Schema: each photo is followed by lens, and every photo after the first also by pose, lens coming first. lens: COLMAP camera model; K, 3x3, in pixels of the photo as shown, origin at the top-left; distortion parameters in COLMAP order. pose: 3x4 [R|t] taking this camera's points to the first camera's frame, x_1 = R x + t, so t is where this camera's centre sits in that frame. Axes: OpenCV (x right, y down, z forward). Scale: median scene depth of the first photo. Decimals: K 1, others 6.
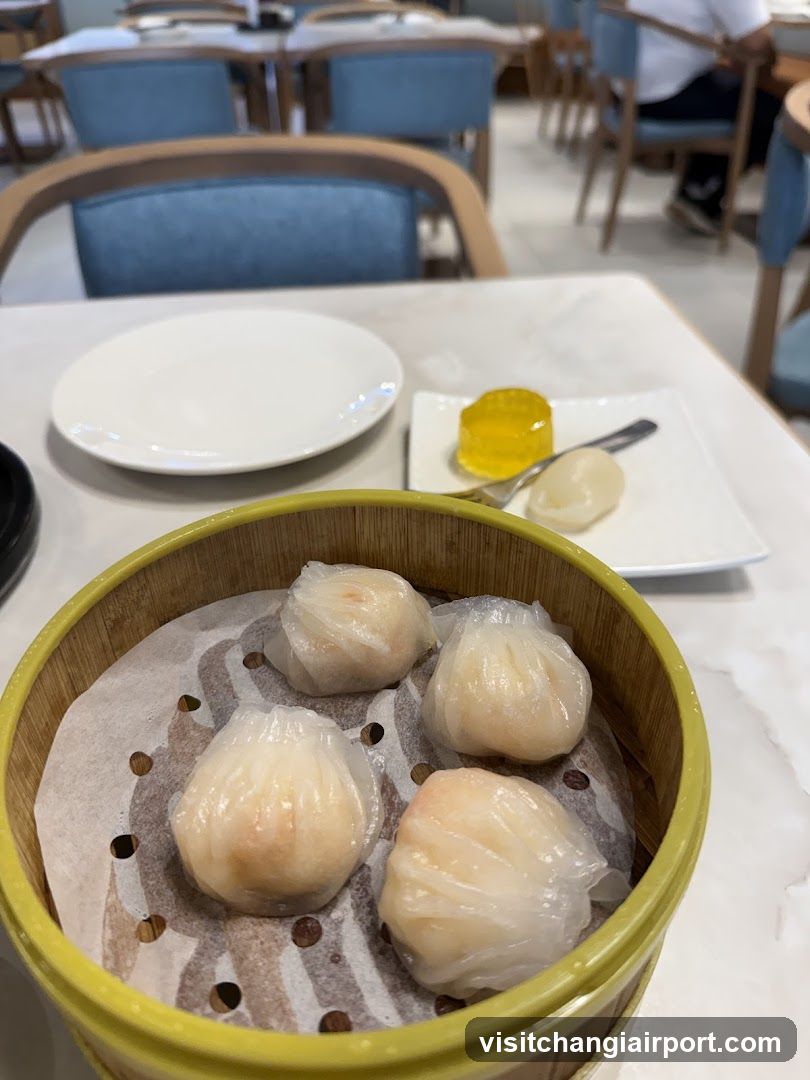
lens RADIAL K [[715.9, 0, 400.8], [0, 715.9, 528.3], [0, 0, 1]] dist [0.073480, -0.169531]
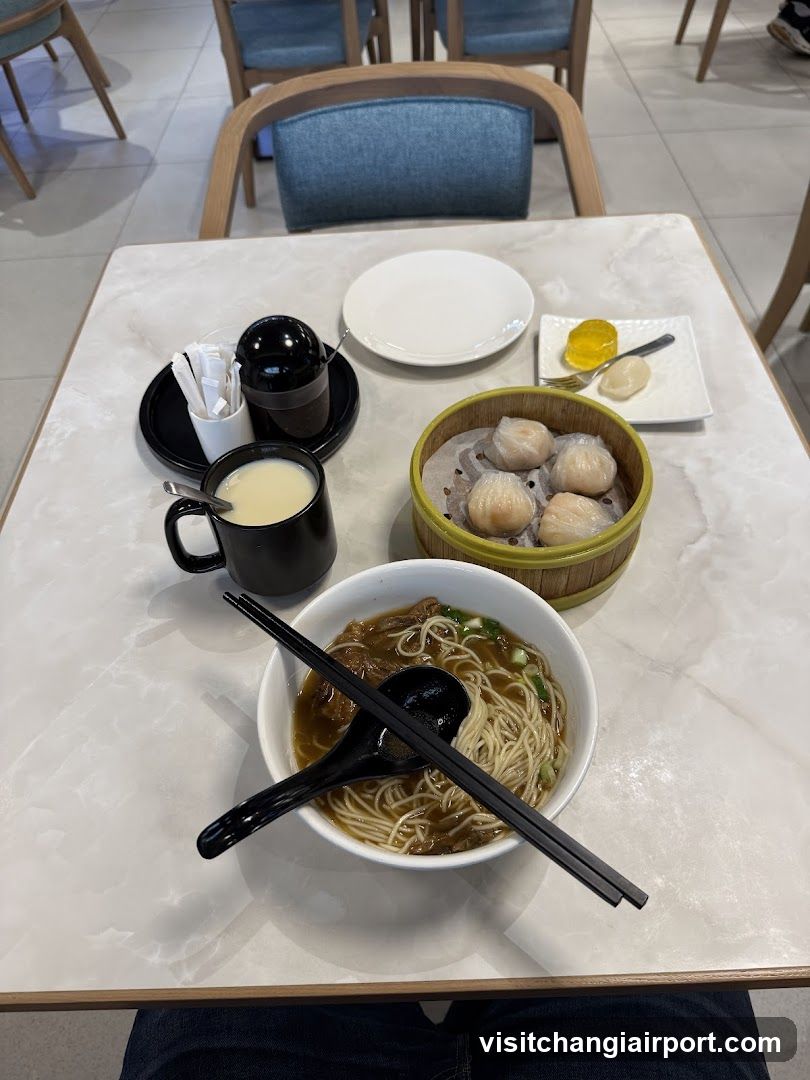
lens RADIAL K [[715.9, 0, 400.8], [0, 715.9, 528.3], [0, 0, 1]] dist [0.073480, -0.169531]
pose [[0.995379, 0.034489, -0.089614, -0.251039], [-0.010920, 0.967874, 0.251199, -0.199746], [0.095398, -0.249059, 0.963778, -1.502602]]
